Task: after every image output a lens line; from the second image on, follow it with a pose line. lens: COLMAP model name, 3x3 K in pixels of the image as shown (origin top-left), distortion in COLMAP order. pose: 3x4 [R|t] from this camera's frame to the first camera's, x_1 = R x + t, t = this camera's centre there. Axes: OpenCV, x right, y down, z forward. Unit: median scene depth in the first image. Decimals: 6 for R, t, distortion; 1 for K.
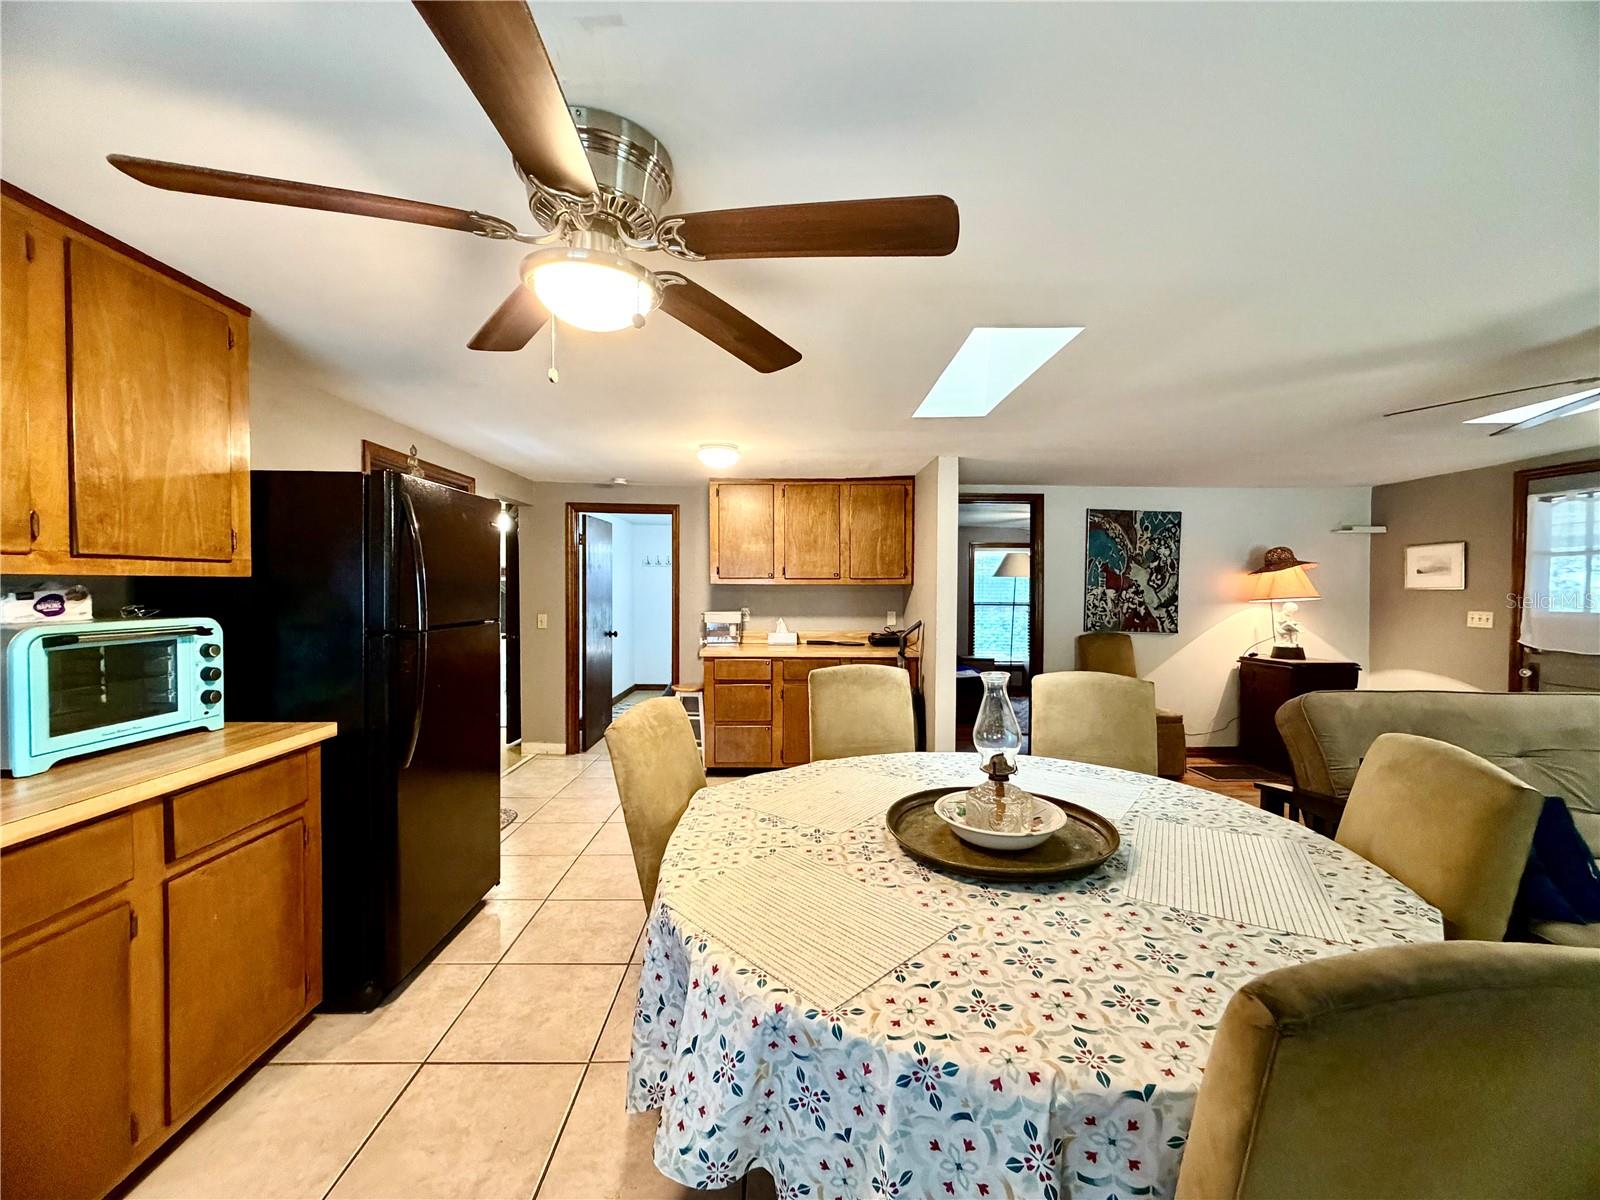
lens RADIAL K [[634.4, 0, 804.2], [0, 634.4, 608.3], [0, 0, 1]] dist [0.007182, 0.000105]
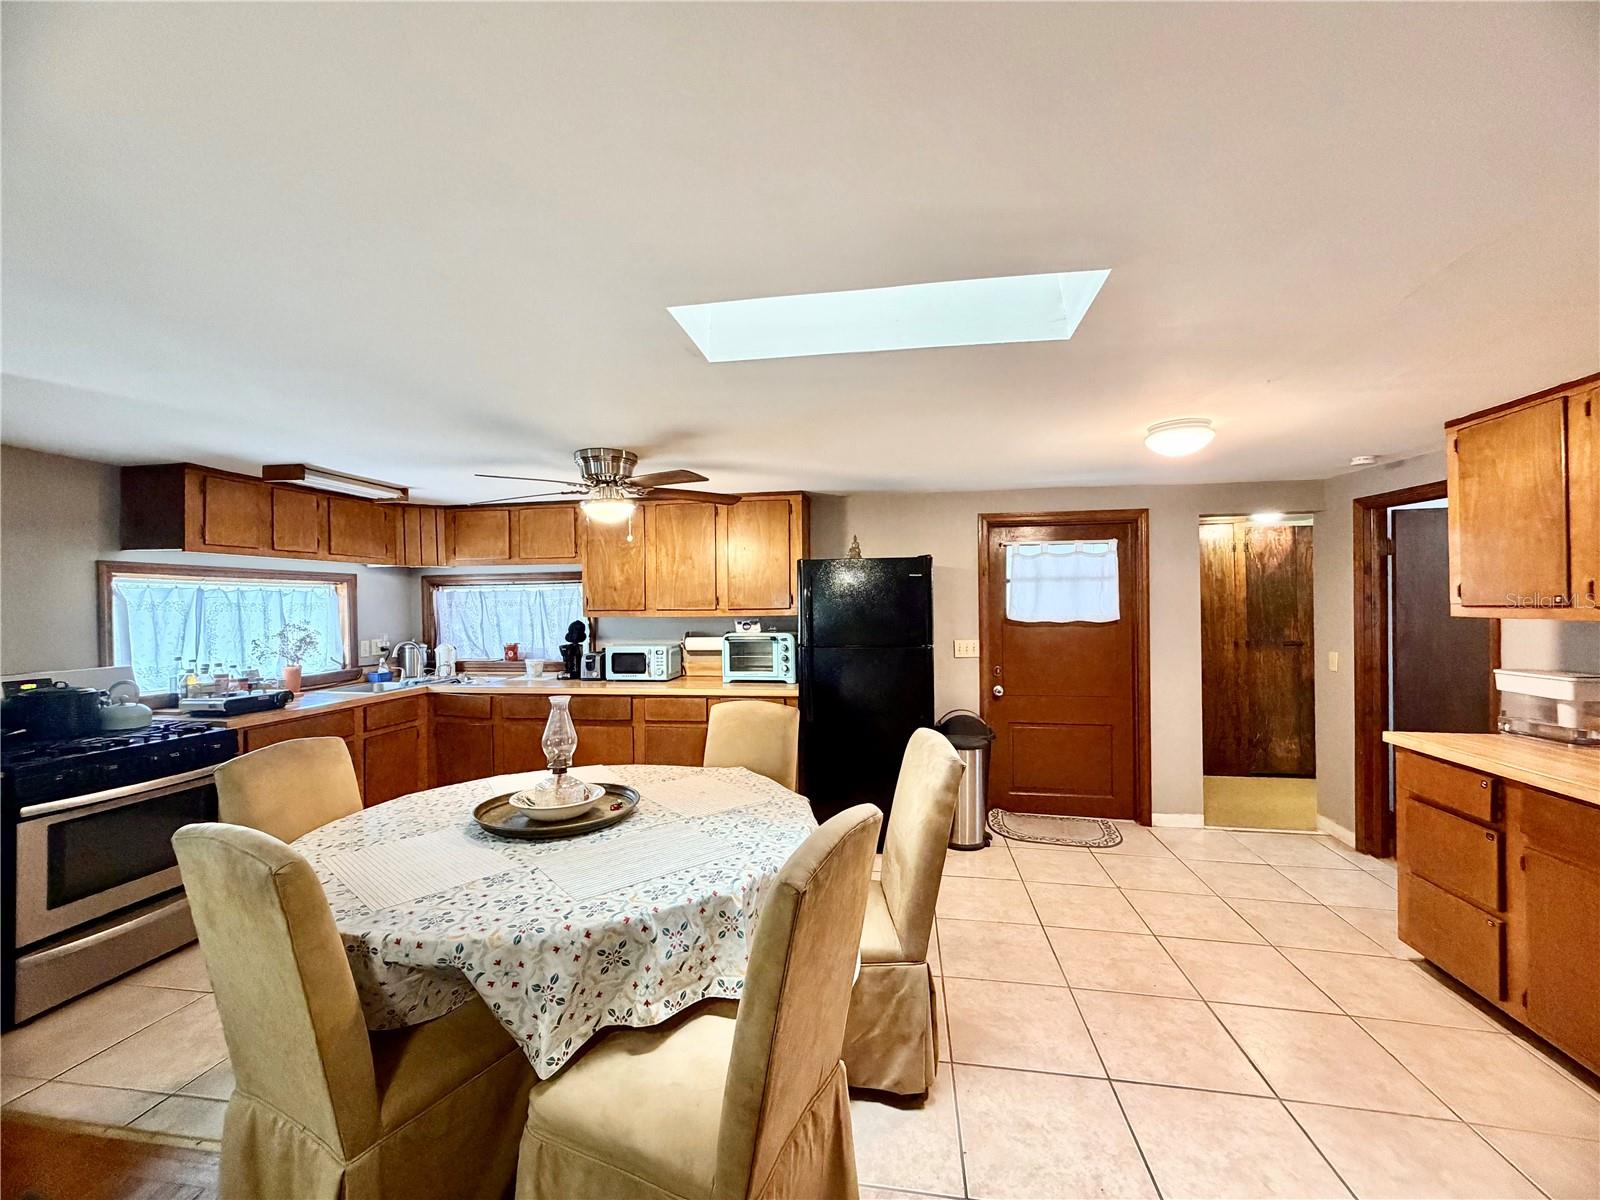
lens RADIAL K [[634.4, 0, 806.8], [0, 634.4, 604.2], [0, 0, 1]] dist [0.007182, 0.000105]
pose [[-0.171270, -0.000604, -0.985224, 0.445528], [-0.024851, 0.999684, 0.003707, -0.034973], [0.984911, 0.025119, -0.171231, 0.510435]]
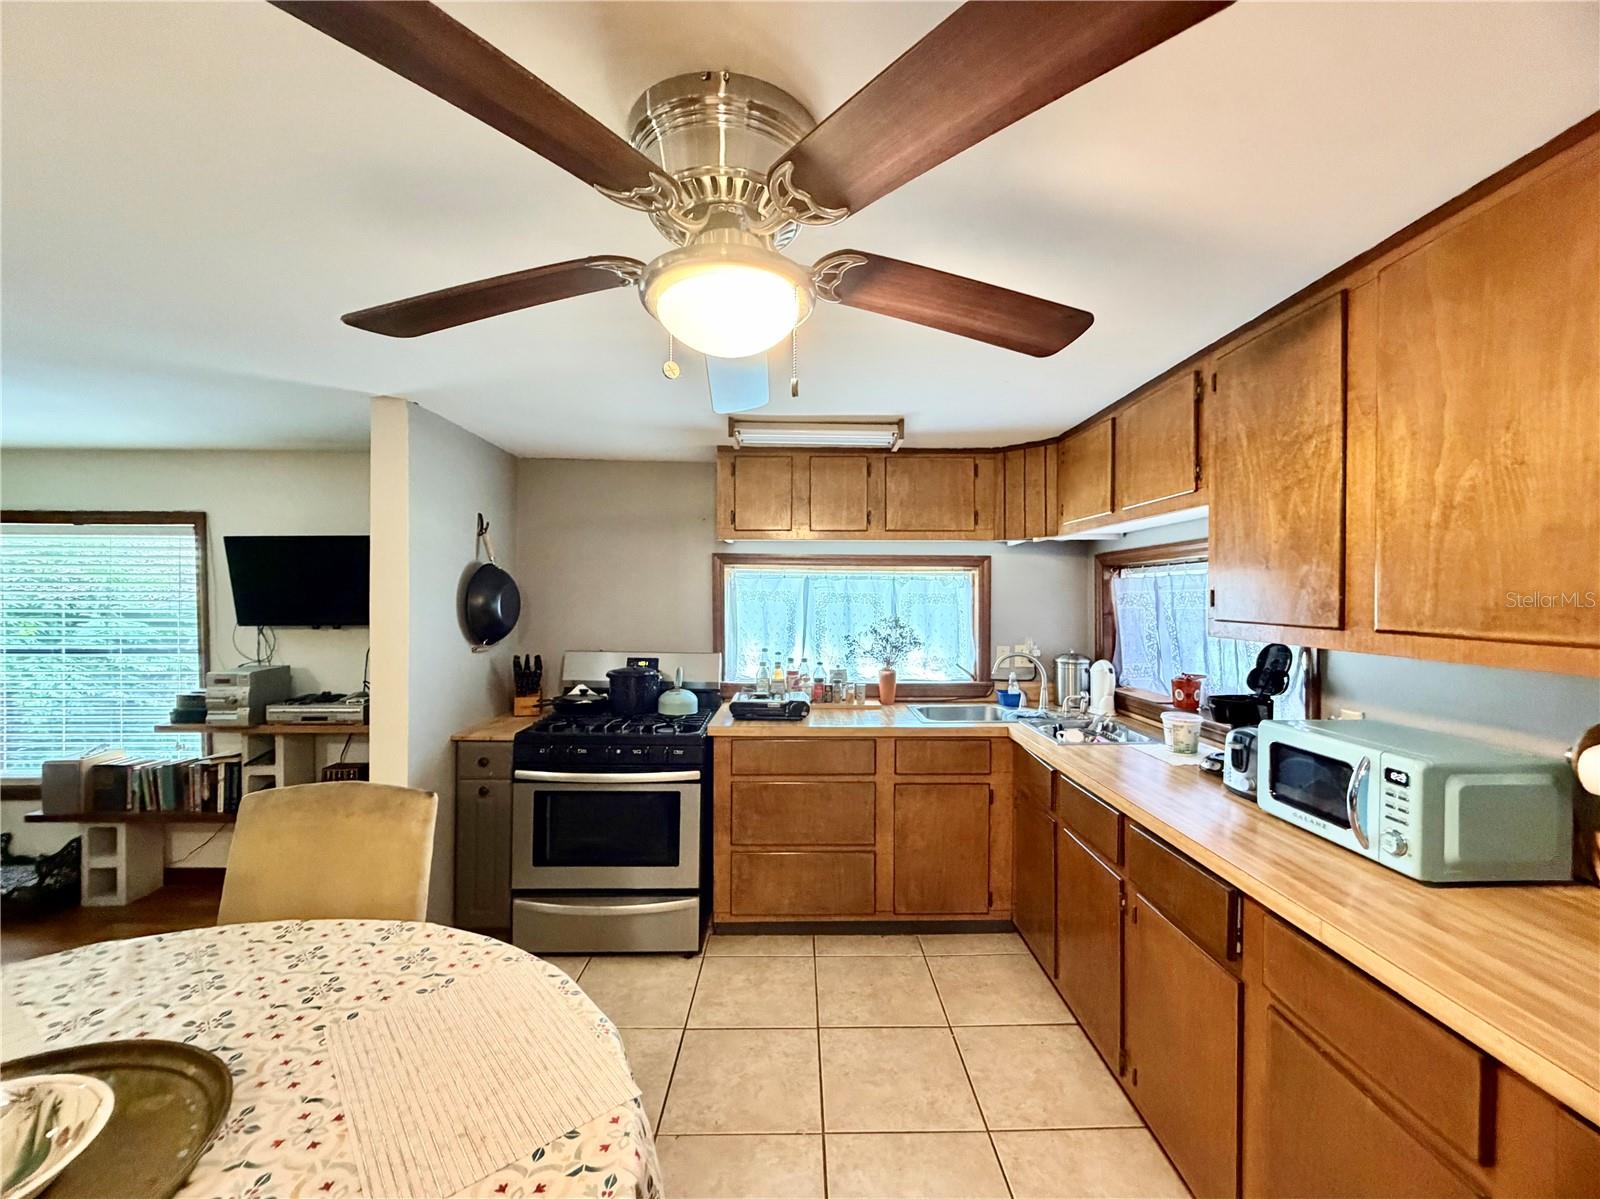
lens RADIAL K [[668.0, 0, 785.3], [0, 668.0, 598.0], [0, 0, 1]] dist [-0.000954, -0.000485]
pose [[-0.999959, -0.008958, -0.001636, -0.094934], [-0.009019, 0.999077, 0.042003, -0.040711], [0.001259, 0.042016, -0.999116, 0.433080]]
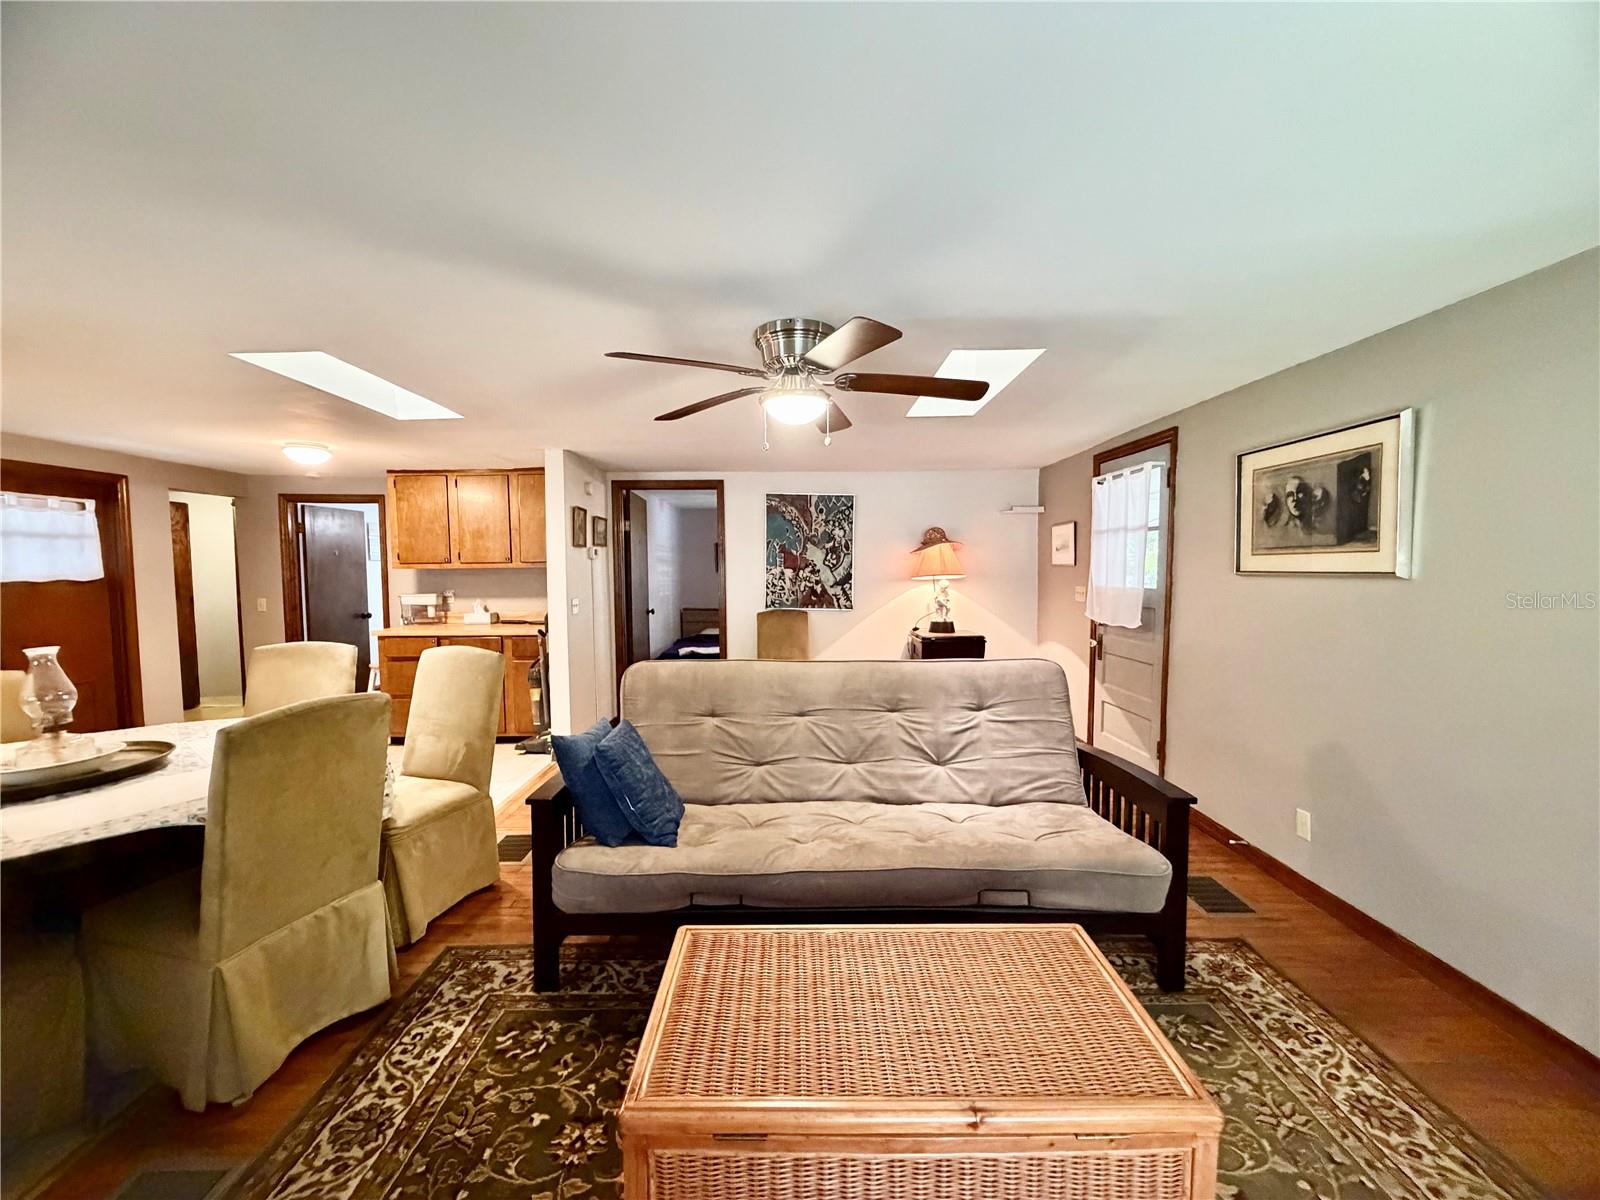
lens RADIAL K [[634.4, 0, 796.6], [0, 634.4, 598.1], [0, 0, 1]] dist [0.007182, 0.000105]
pose [[0.999762, -0.011328, -0.018663, 0.515542], [0.011680, 0.999755, 0.018811, -0.000828], [0.018446, -0.019025, 0.999649, -0.063139]]
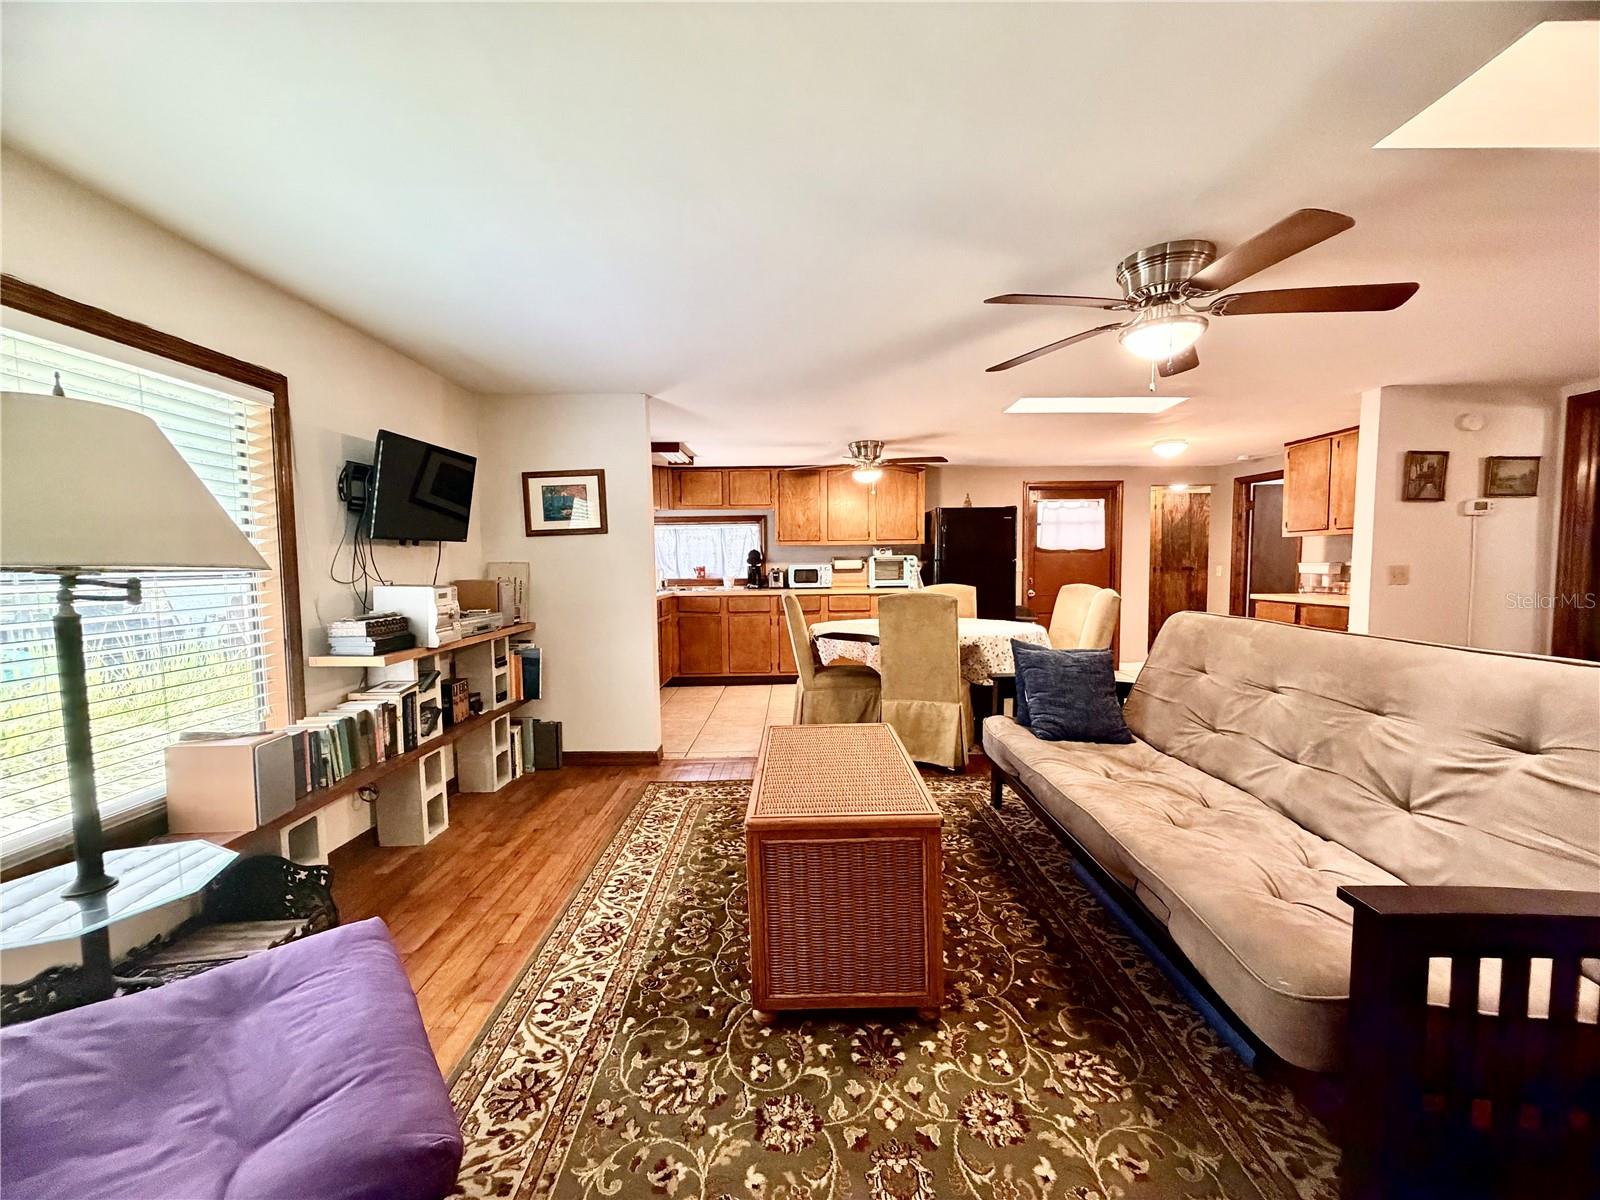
lens RADIAL K [[634.4, 0, 800.7], [0, 634.4, 605.7], [0, 0, 1]] dist [0.007182, 0.000105]
pose [[-0.010275, 0.062745, -0.997977, 0.923960], [-0.025007, 0.997701, 0.062985, 0.030067], [0.999634, 0.025603, -0.008682, 0.144171]]
